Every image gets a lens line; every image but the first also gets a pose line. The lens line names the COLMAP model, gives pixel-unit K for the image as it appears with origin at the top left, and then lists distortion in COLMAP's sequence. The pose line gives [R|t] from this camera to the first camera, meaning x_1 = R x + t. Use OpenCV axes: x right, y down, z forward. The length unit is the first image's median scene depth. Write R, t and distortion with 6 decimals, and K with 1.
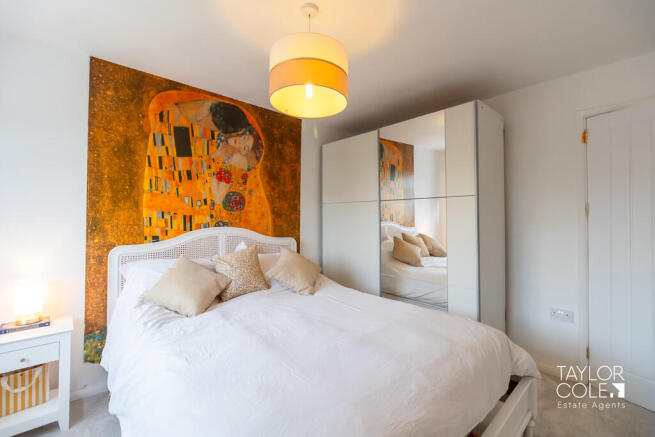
lens RADIAL K [[286.4, 0, 329.0], [0, 286.4, 217.1], [0, 0, 1]] dist [-0.002897, -0.001040]
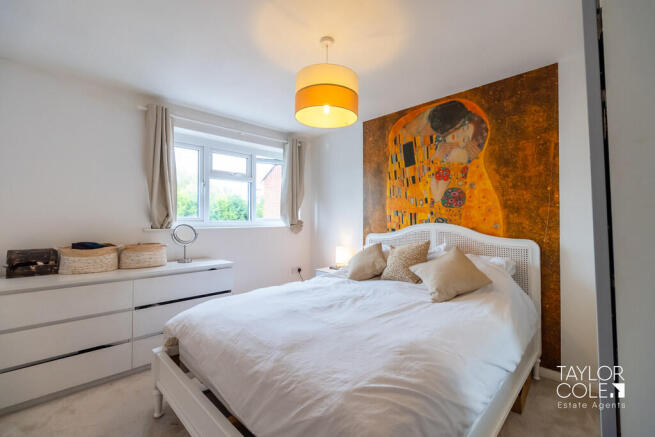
lens RADIAL K [[286.4, 0, 330.2], [0, 286.4, 217.7], [0, 0, 1]] dist [-0.002897, -0.001040]
pose [[0.032535, -0.010663, -0.999414, 0.662797], [0.007581, 0.999917, -0.010422, 0.022175], [0.999442, -0.007238, 0.032613, 0.559583]]
